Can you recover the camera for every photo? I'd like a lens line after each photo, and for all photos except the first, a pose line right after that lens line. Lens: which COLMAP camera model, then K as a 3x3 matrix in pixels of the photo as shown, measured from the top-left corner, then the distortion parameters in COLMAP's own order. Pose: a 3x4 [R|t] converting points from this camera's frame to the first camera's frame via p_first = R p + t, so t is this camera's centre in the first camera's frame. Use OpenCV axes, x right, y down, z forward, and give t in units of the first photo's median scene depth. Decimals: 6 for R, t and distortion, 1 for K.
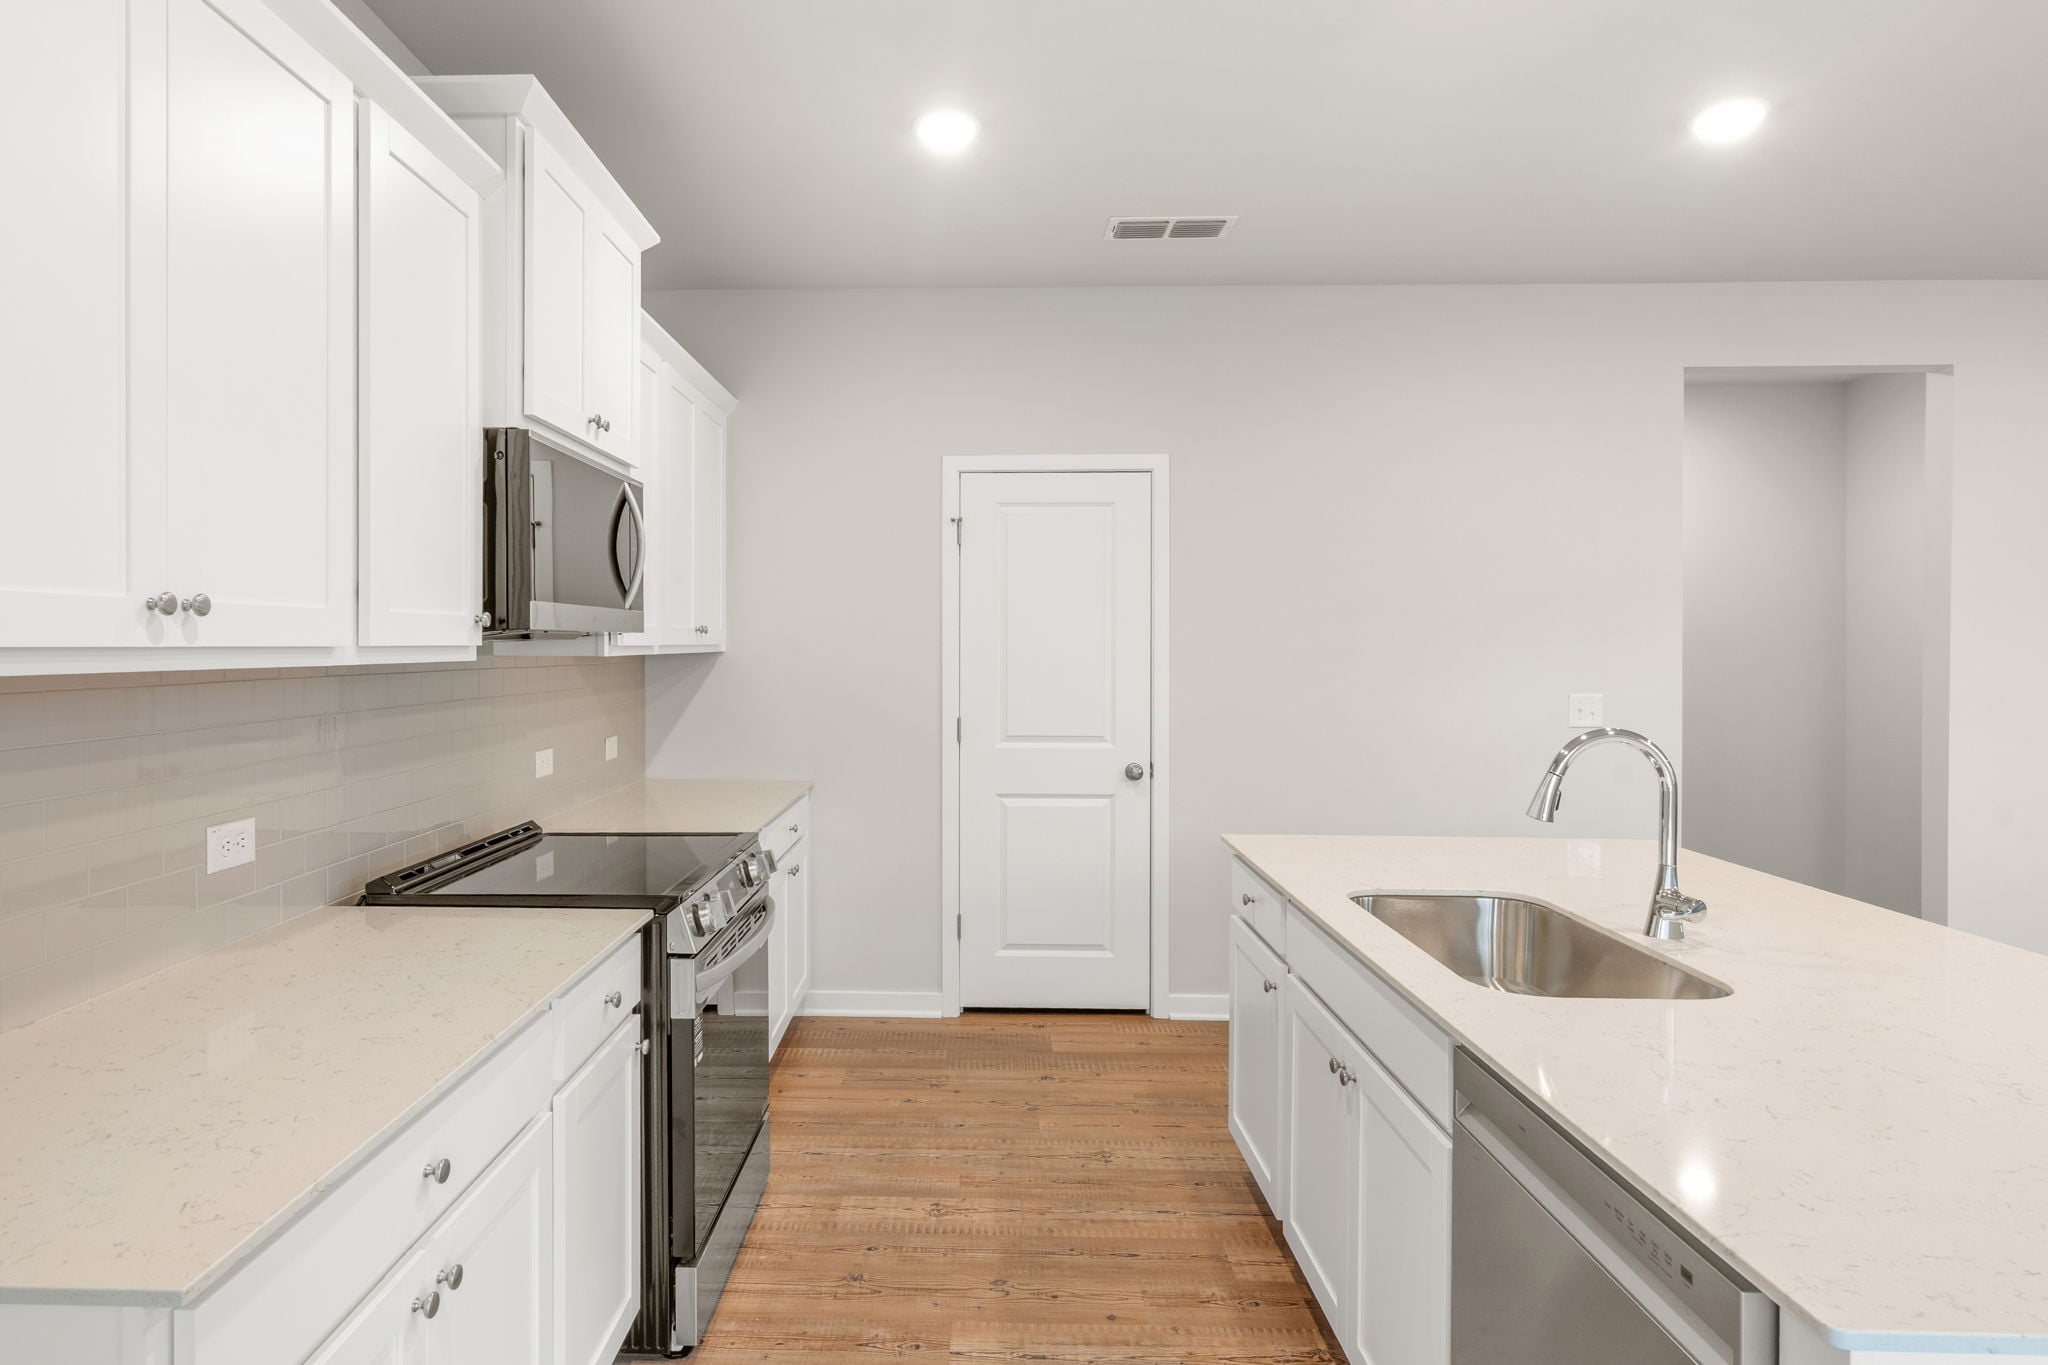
lens RADIAL K [[1139.5, 0, 936.8], [0, 1139.5, 654.7], [0, 0, 1]] dist [-0.004889, 0.001763]
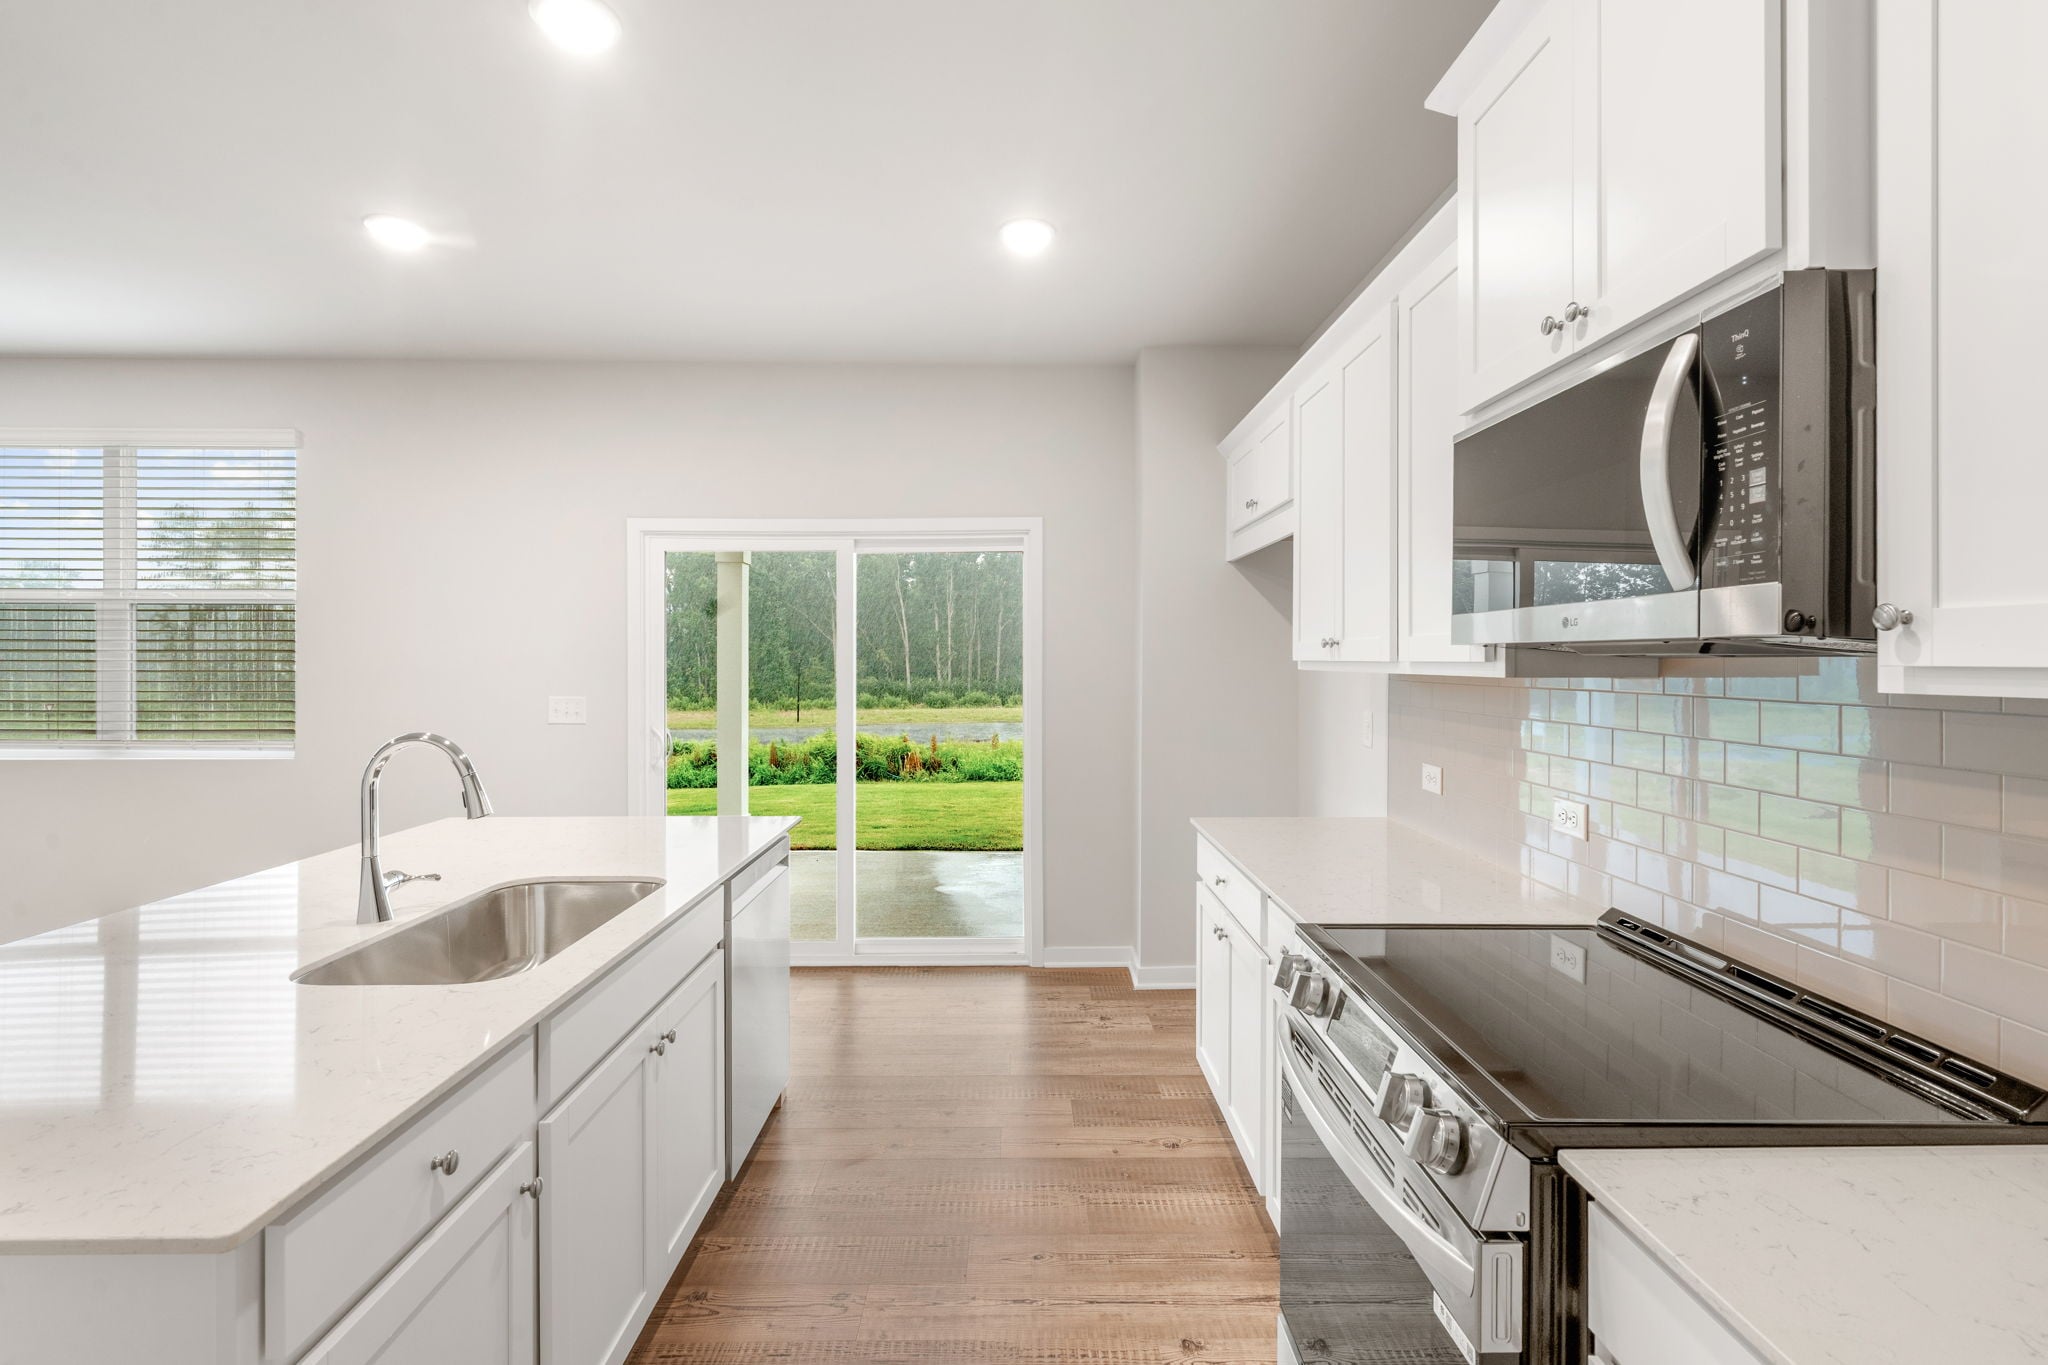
lens RADIAL K [[936.5, 0, 1032.3], [0, 936.5, 658.1], [0, 0, 1]] dist [-0.004644, 0.000715]
pose [[-0.997938, -0.002583, -0.064137, 0.035513], [-0.003122, 0.999961, 0.008302, -0.012214], [0.064113, 0.008485, -0.997907, 1.312837]]
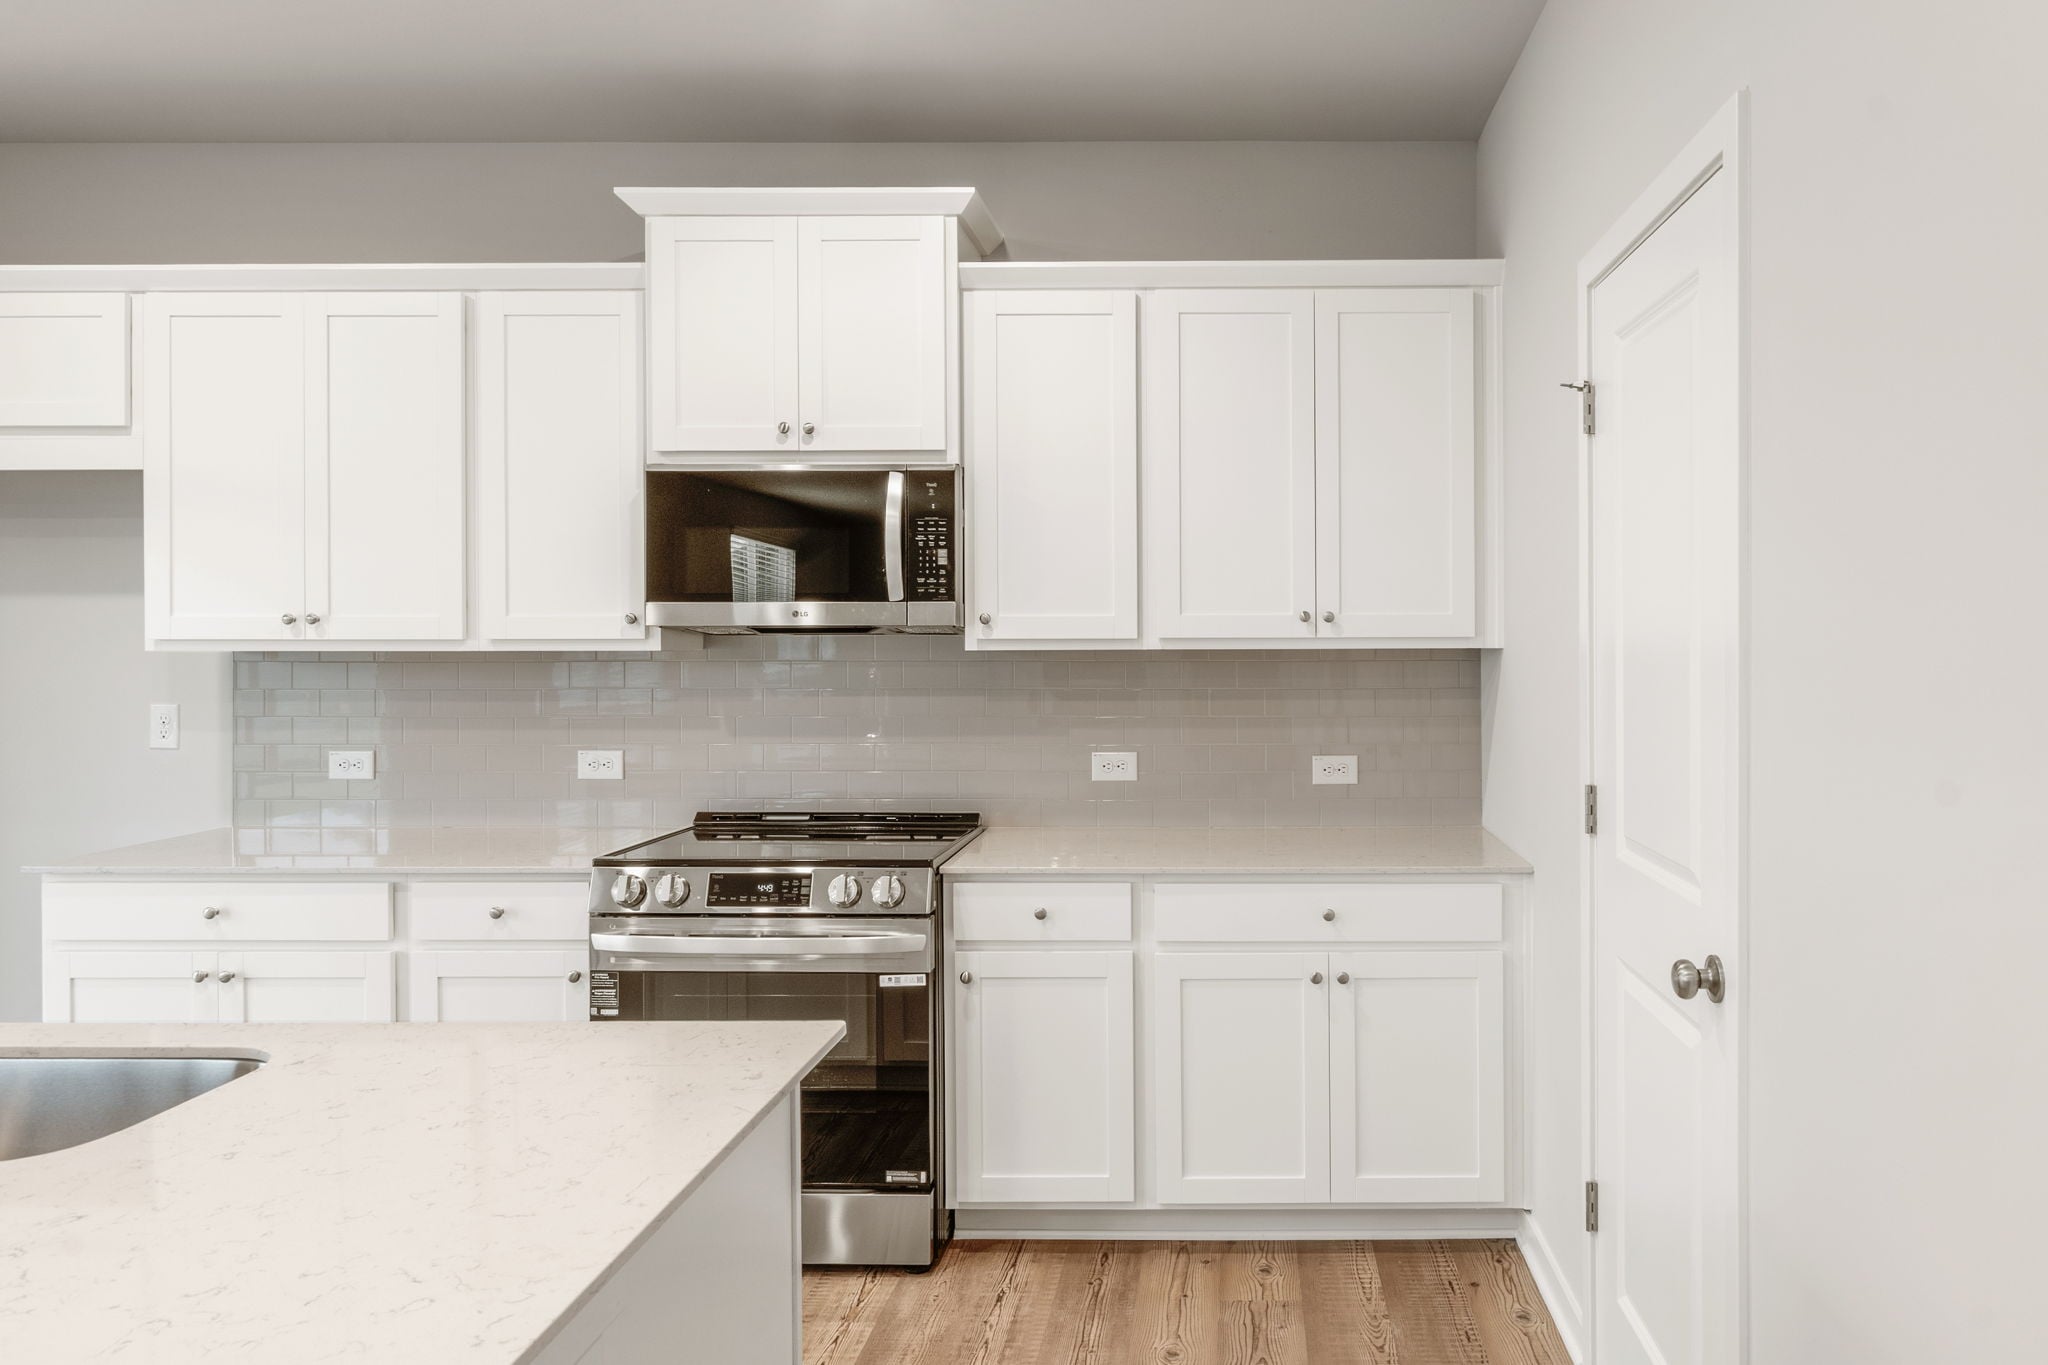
lens RADIAL K [[1388.0, 0, 1216.8], [0, 1388.0, 647.1], [0, 0, 1]] dist [-0.003052, 0.005043]
pose [[0.037406, 0.008468, -0.999264, 0.877591], [-0.007019, 0.999942, 0.008211, -0.011602], [0.999276, 0.006707, 0.037463, 1.165867]]
